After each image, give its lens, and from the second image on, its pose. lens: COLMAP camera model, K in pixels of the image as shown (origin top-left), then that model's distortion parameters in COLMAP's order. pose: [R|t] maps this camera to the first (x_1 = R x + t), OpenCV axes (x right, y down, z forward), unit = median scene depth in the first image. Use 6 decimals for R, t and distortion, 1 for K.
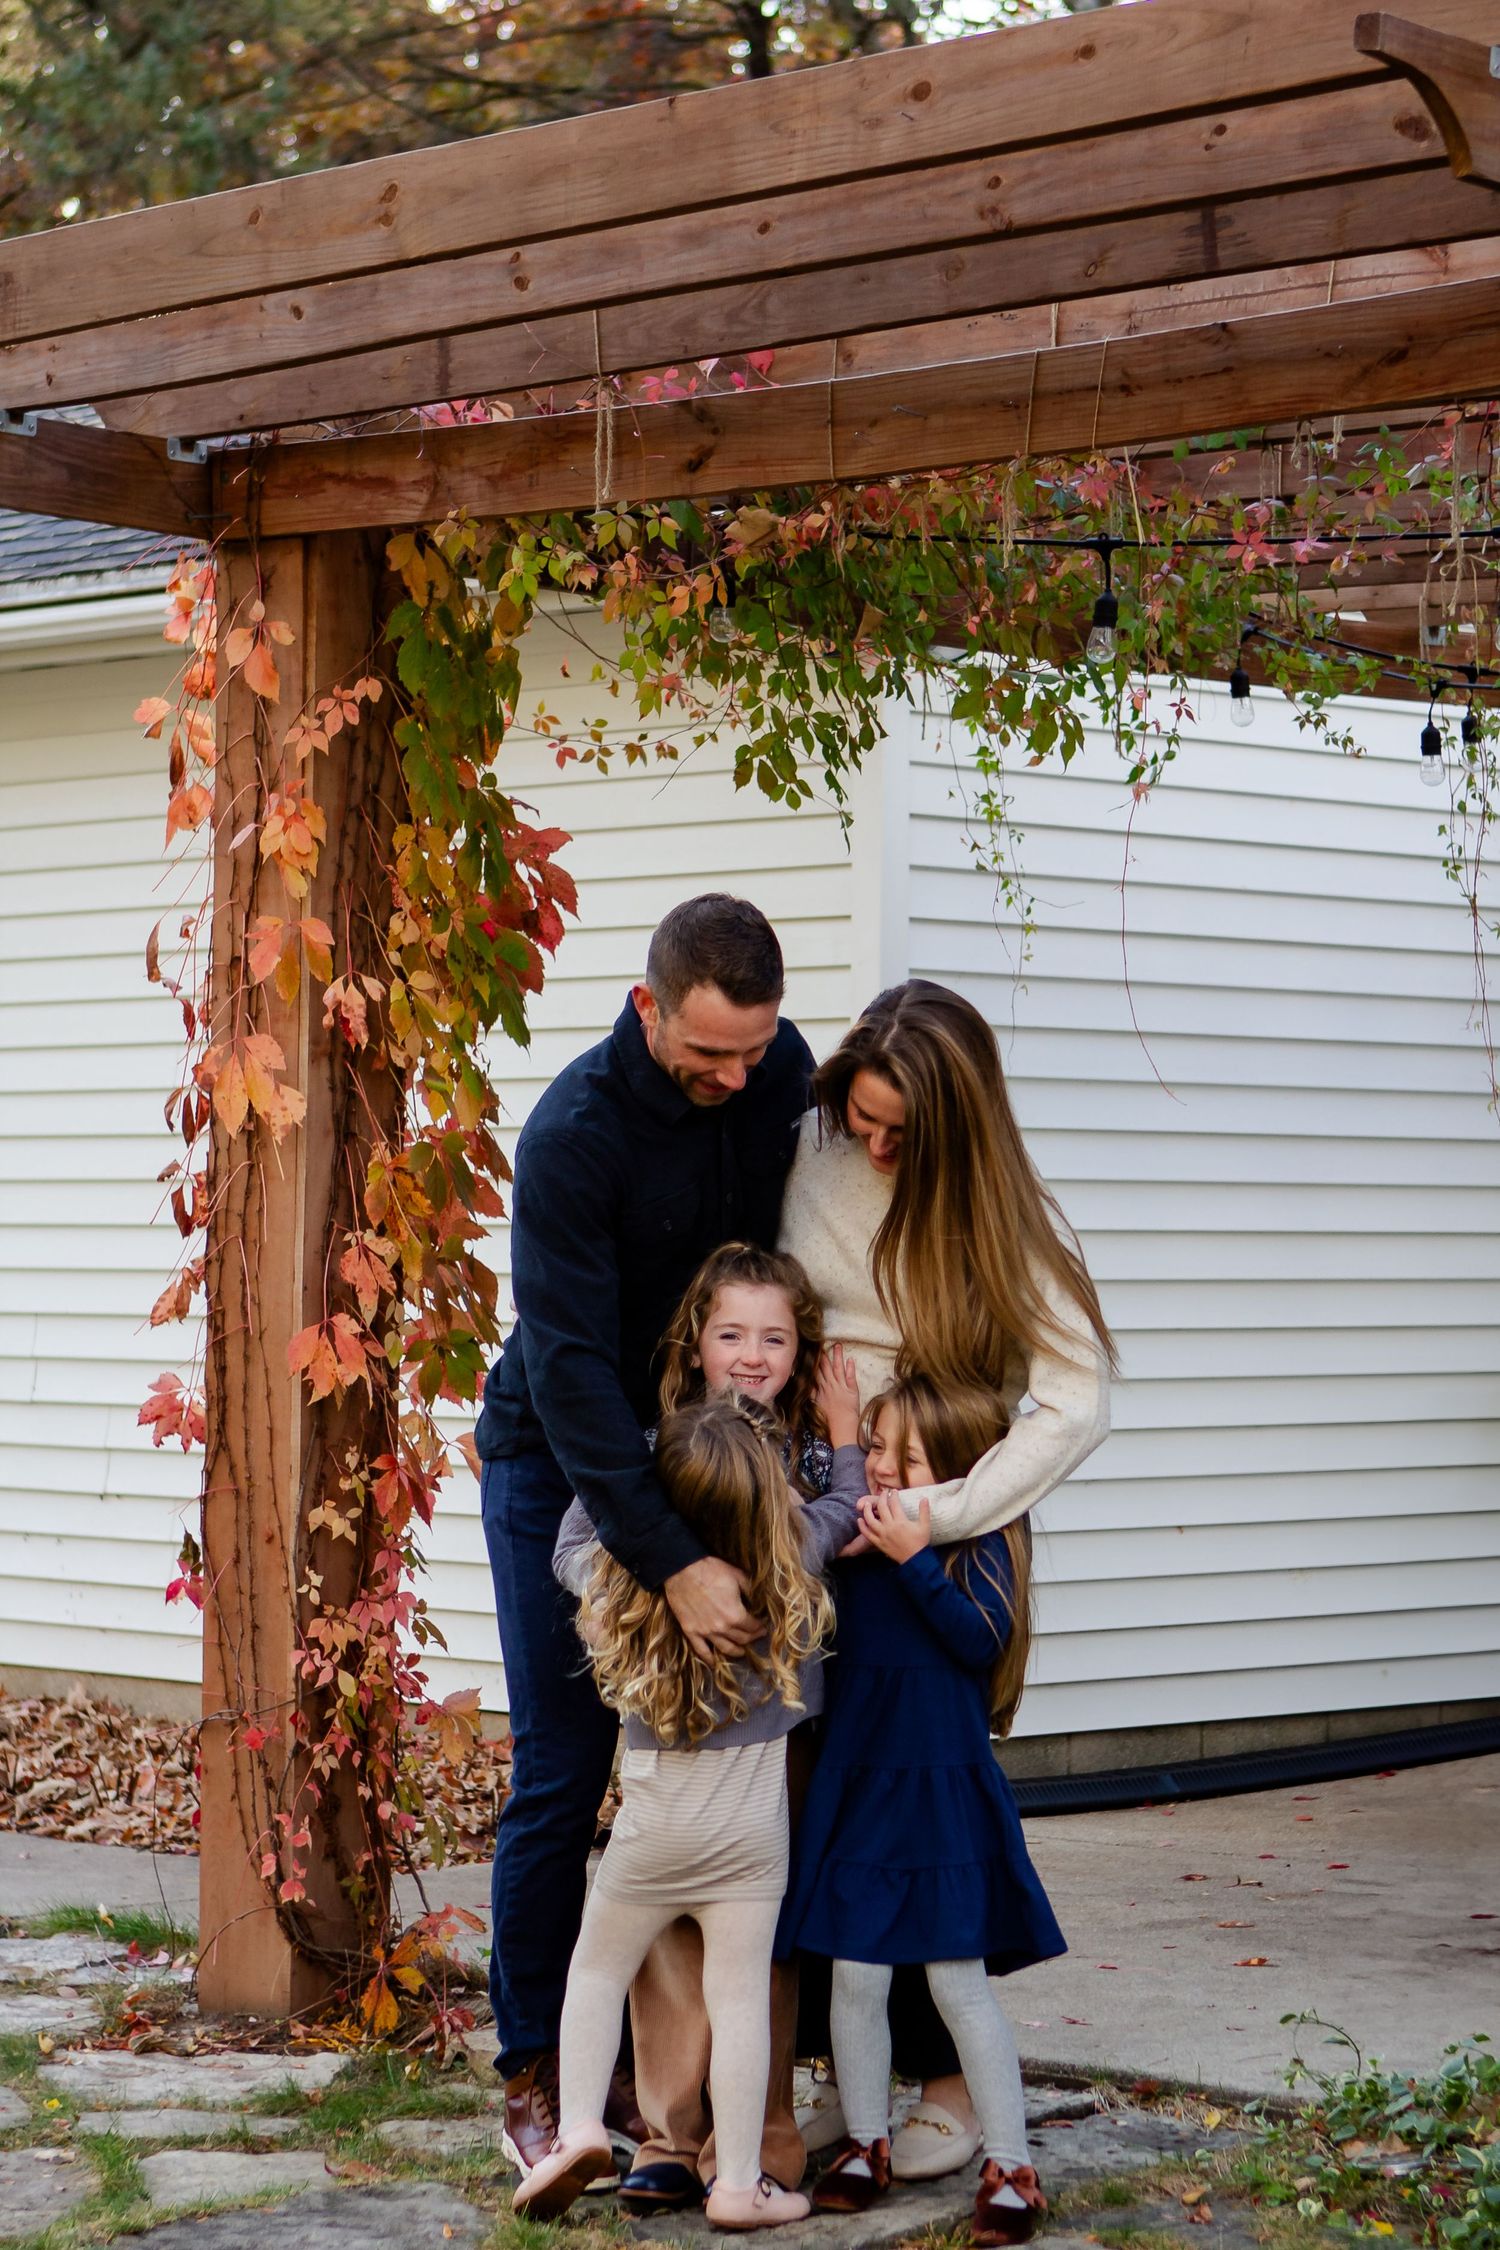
lens RADIAL K [[5631.0, 0, 750.0], [0, 5631.0, 1125.0], [0, 0, 1]] dist [-0.062597, 0.304412]
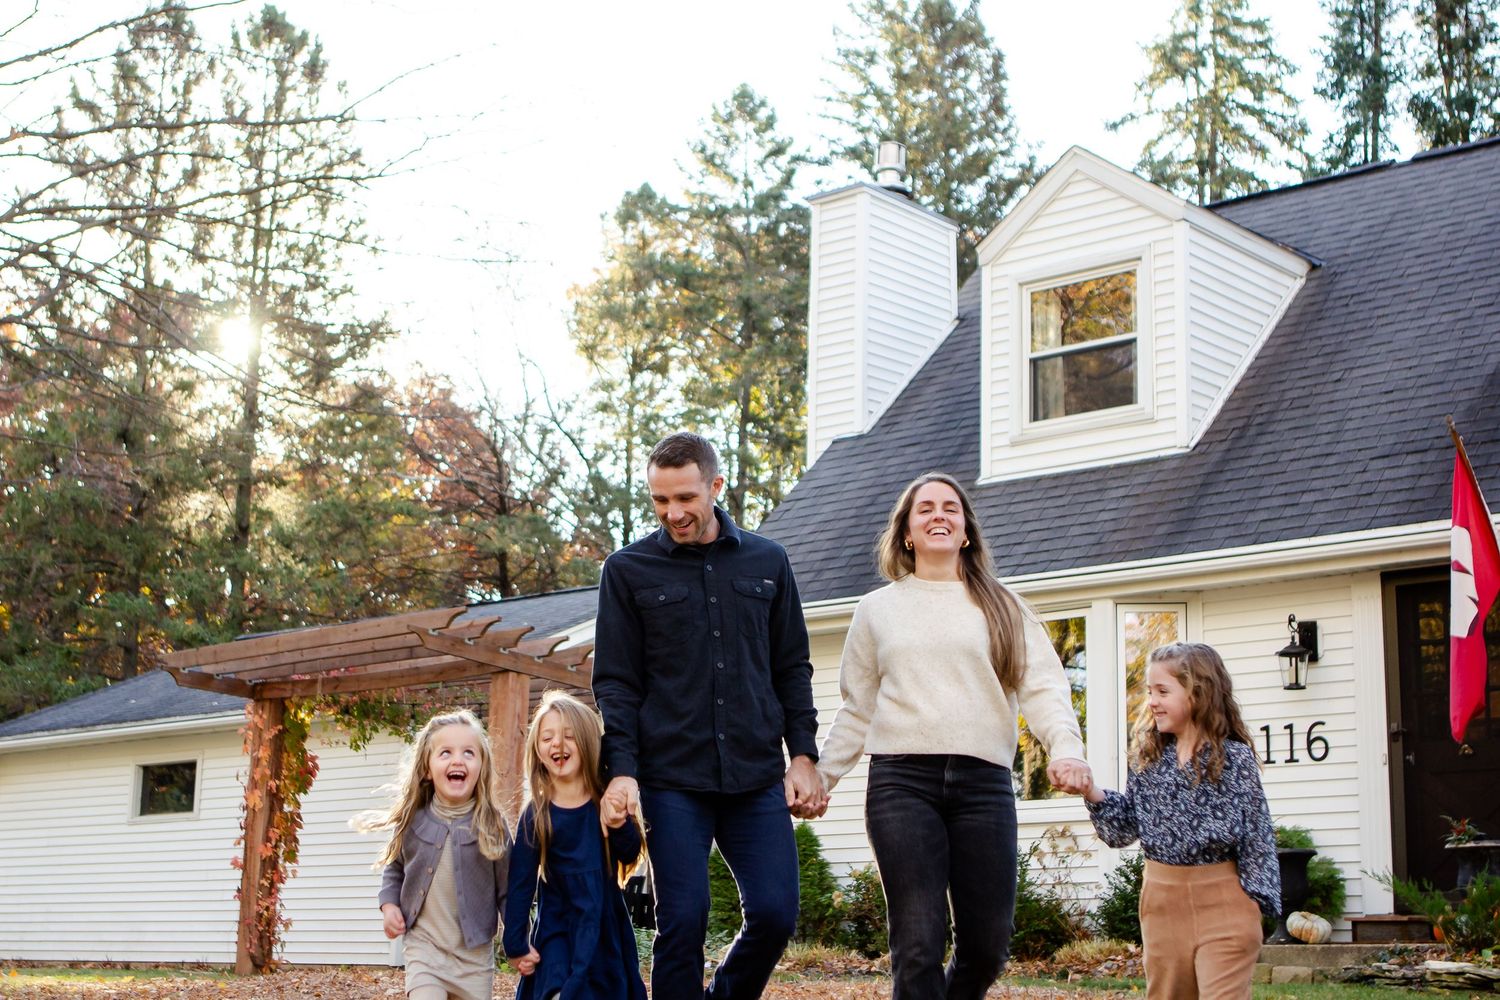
lens RADIAL K [[2335.2, 0, 750.0], [0, 2335.2, 500.0], [0, 0, 1]] dist [-0.052672, -0.092142]
pose [[0.996523, 0.035646, 0.075304, 0.205182], [-0.019648, 0.978906, -0.203363, 0.154506], [-0.080965, 0.201176, 0.976203, -1.262268]]
